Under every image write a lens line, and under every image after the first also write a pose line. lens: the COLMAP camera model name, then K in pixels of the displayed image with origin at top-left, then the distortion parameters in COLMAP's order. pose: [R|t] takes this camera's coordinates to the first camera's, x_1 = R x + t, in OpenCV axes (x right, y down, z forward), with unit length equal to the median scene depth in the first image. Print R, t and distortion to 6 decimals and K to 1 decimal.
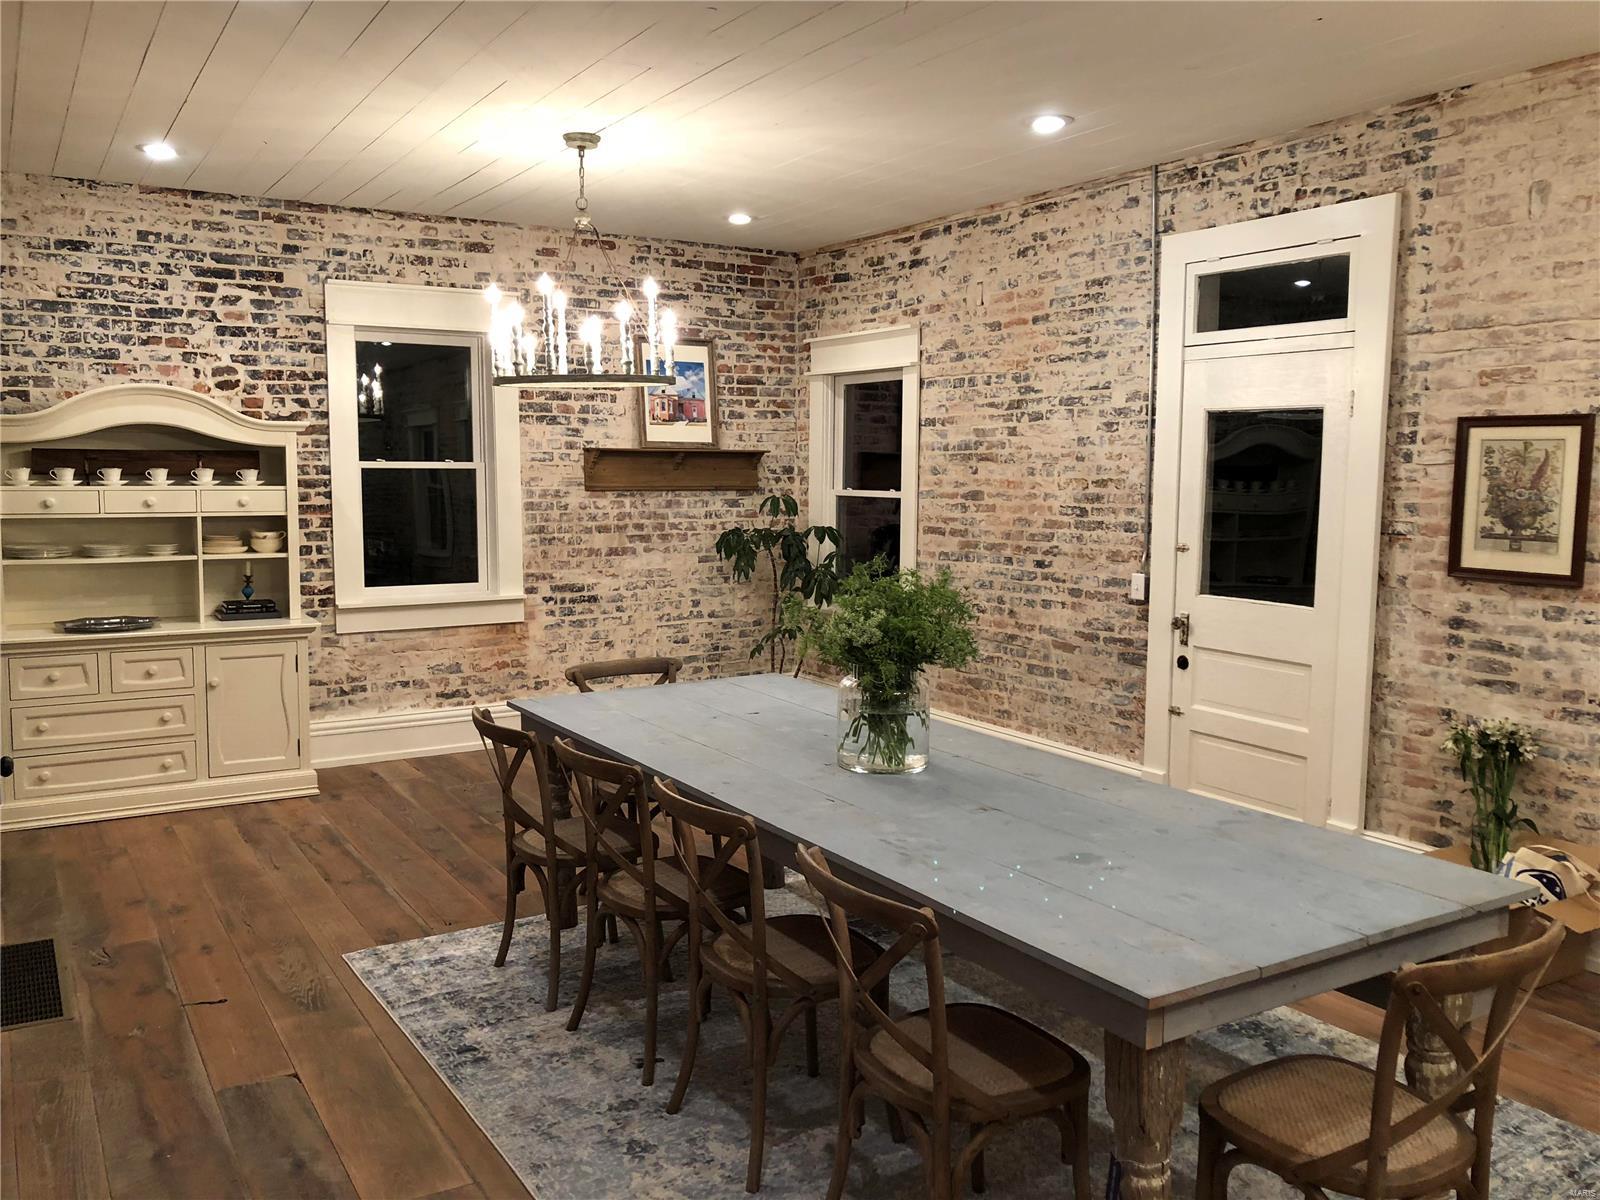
lens RADIAL K [[1295.6, 0, 795.1], [0, 1295.6, 598.1], [0, 0, 1]] dist [0.026849, -0.030926]
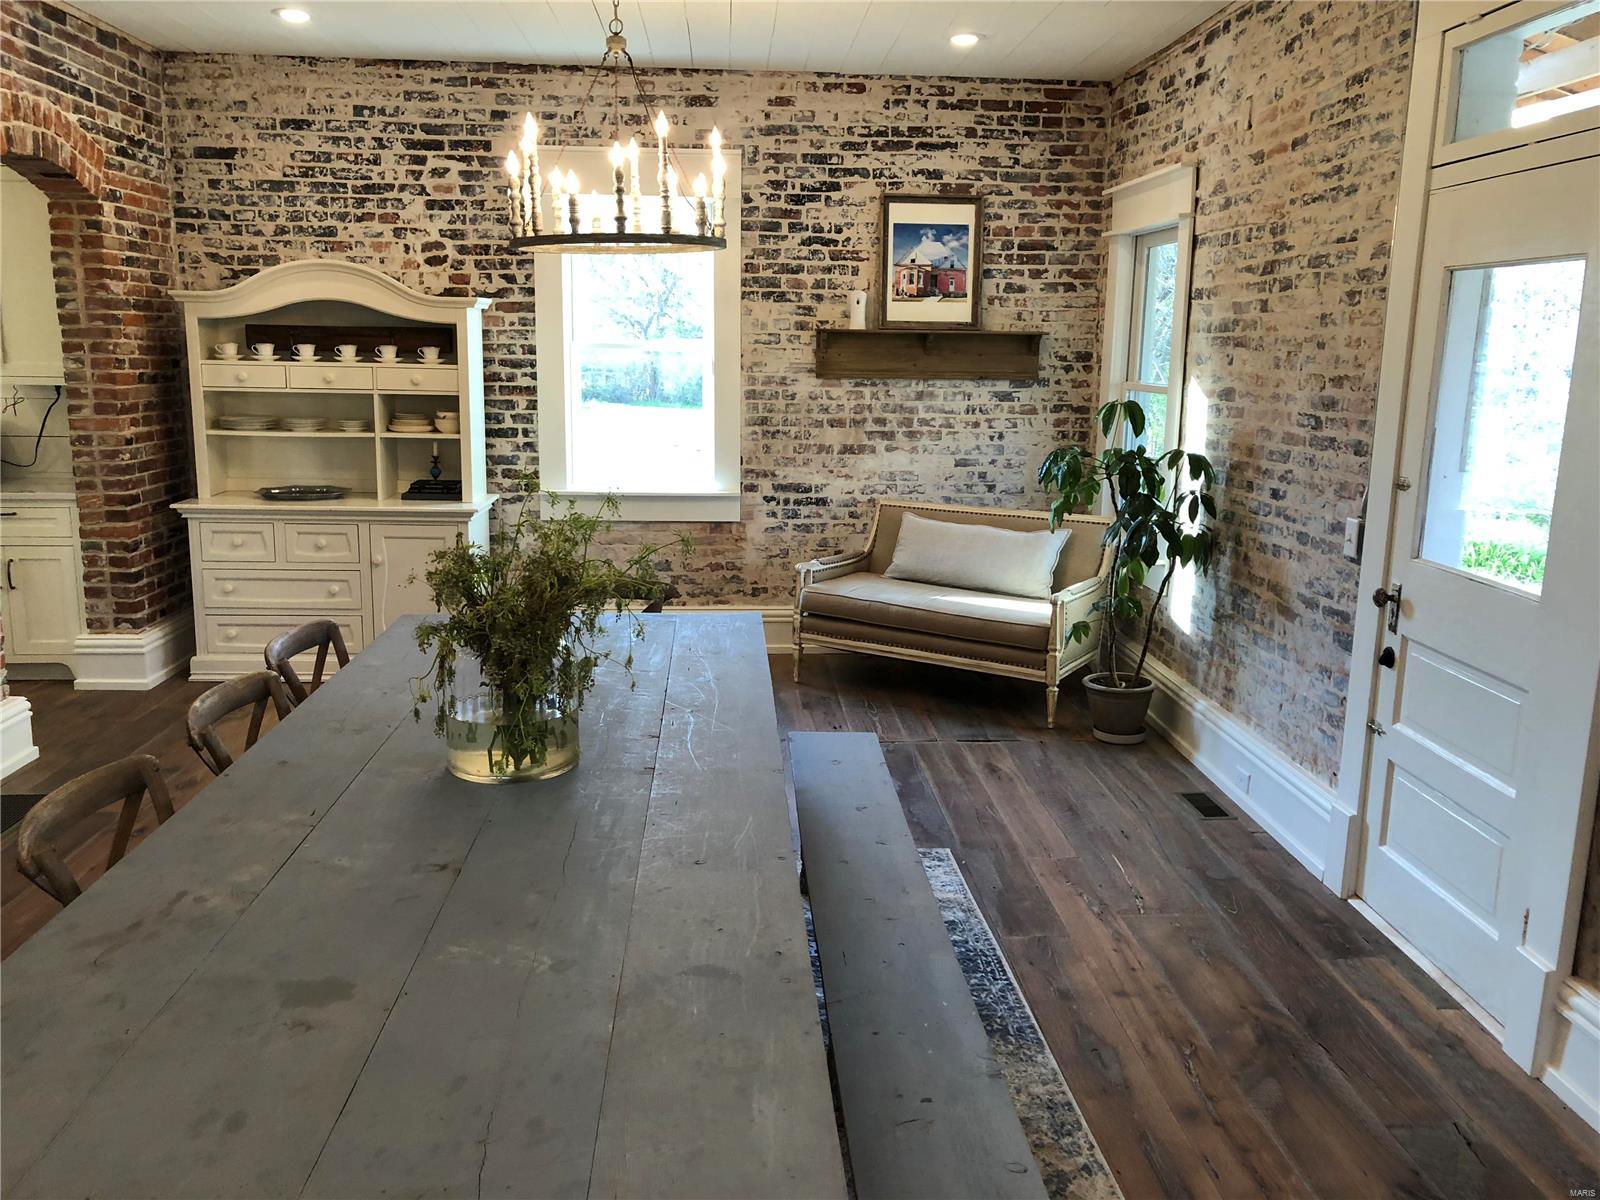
lens RADIAL K [[1295.6, 0, 814.0], [0, 1295.6, 590.3], [0, 0, 1]] dist [0.026849, -0.030926]
pose [[0.887048, 0.096138, -0.451557, 0.285736], [-0.060030, 0.993793, 0.093659, -0.024694], [0.457758, -0.055973, 0.887313, 0.238968]]
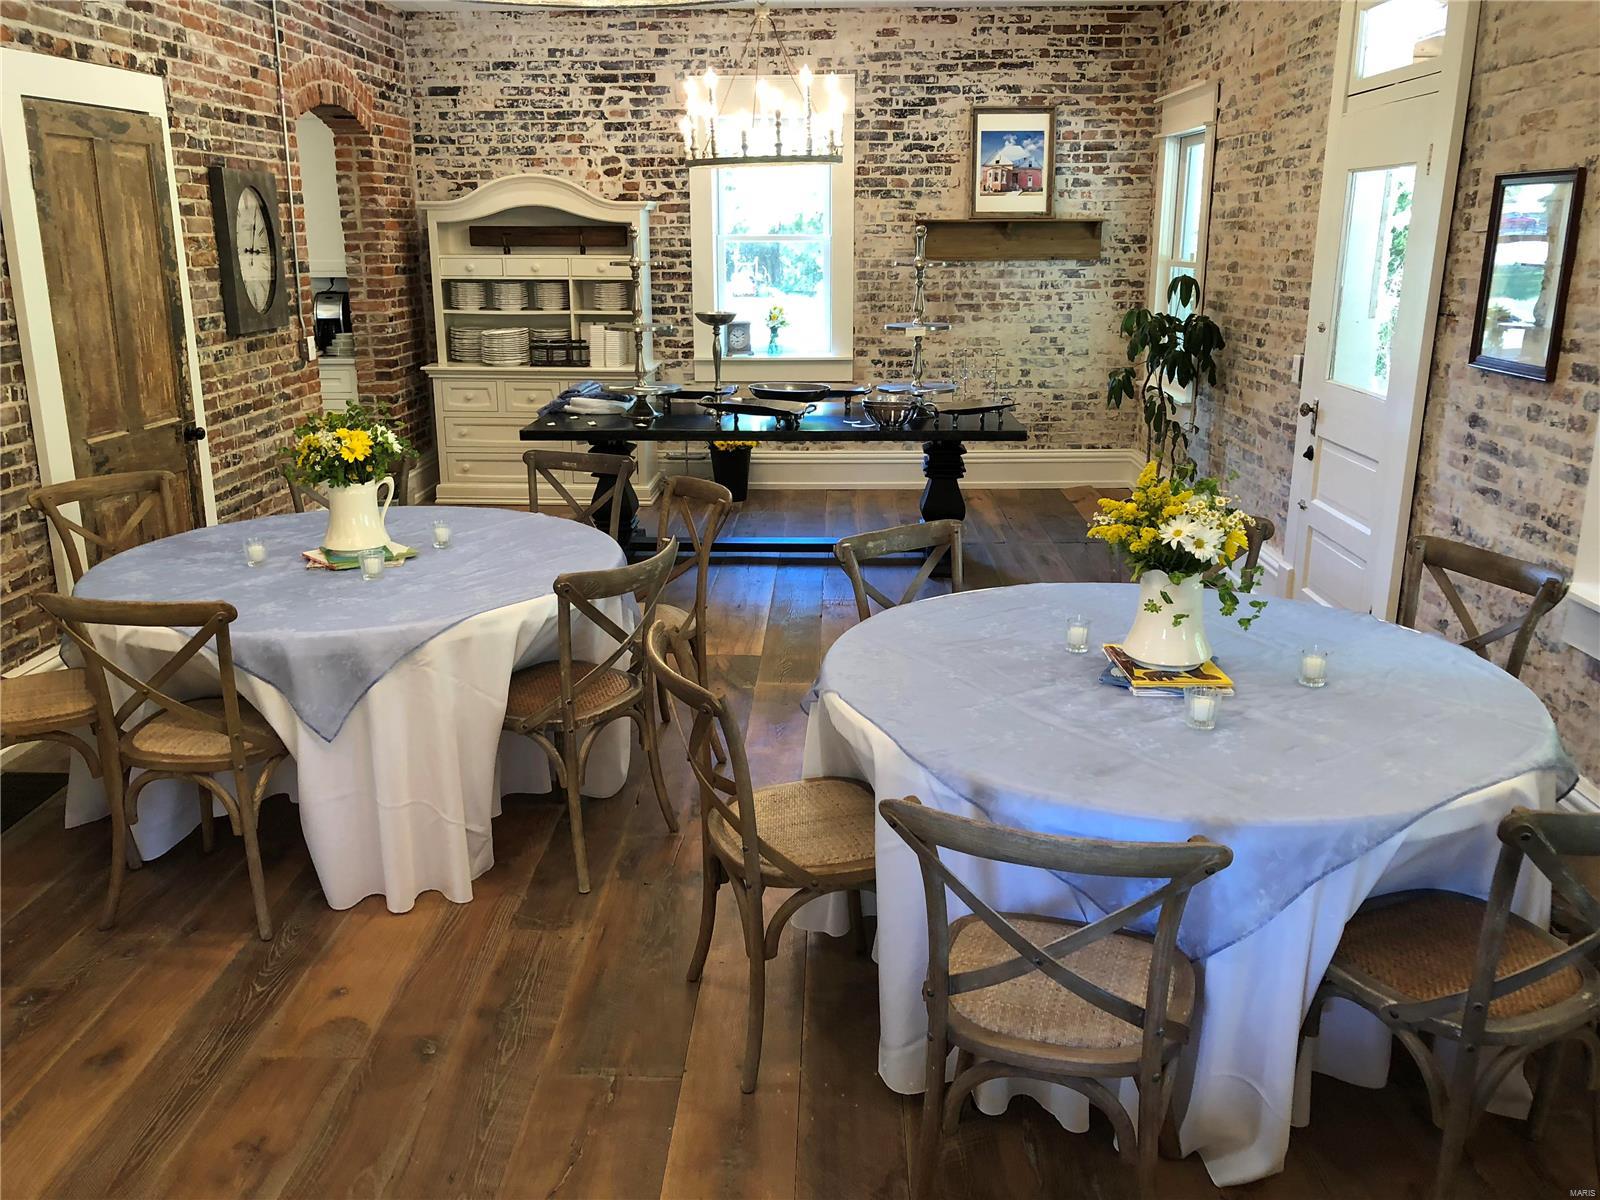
lens RADIAL K [[1295.6, 0, 804.7], [0, 1295.6, 582.5], [0, 0, 1]] dist [0.026849, -0.030926]
pose [[0.839468, 0.134883, -0.526403, 0.422283], [-0.049636, 0.983688, 0.172899, -0.001773], [0.541137, -0.119015, 0.832470, 0.016465]]
